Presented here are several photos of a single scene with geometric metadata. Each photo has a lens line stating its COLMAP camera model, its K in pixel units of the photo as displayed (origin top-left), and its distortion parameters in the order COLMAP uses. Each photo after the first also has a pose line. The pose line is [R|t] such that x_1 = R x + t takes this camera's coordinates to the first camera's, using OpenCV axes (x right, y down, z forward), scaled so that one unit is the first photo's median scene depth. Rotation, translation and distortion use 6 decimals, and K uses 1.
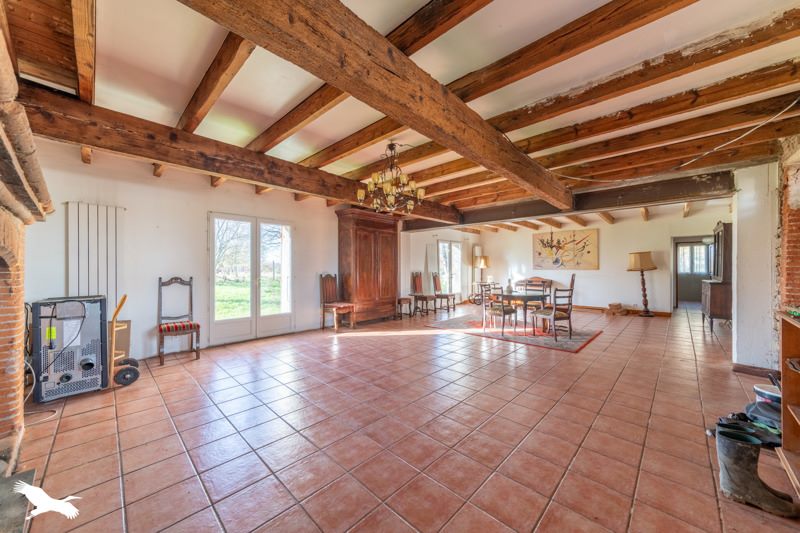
lens RADIAL K [[289.0, 0, 400.0], [0, 289.0, 266.3], [0, 0, 1]] dist [-0.000077, -0.000001]
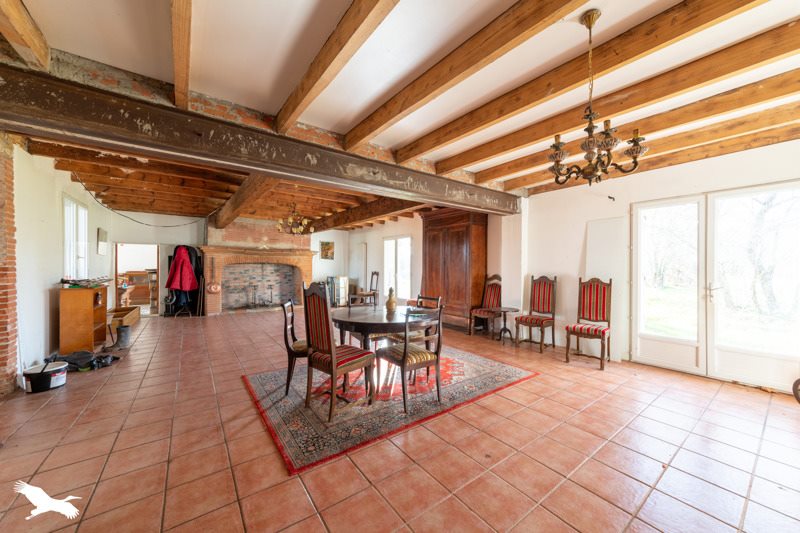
lens RADIAL K [[289.0, 0, 399.3], [0, 289.0, 267.7], [0, 0, 1]] dist [-0.000077, -0.000001]
pose [[-0.173133, 0.000848, -0.984898, 0.715925], [-0.009039, 0.999956, 0.002450, 0.003865], [0.984857, 0.009326, -0.173117, 0.855752]]
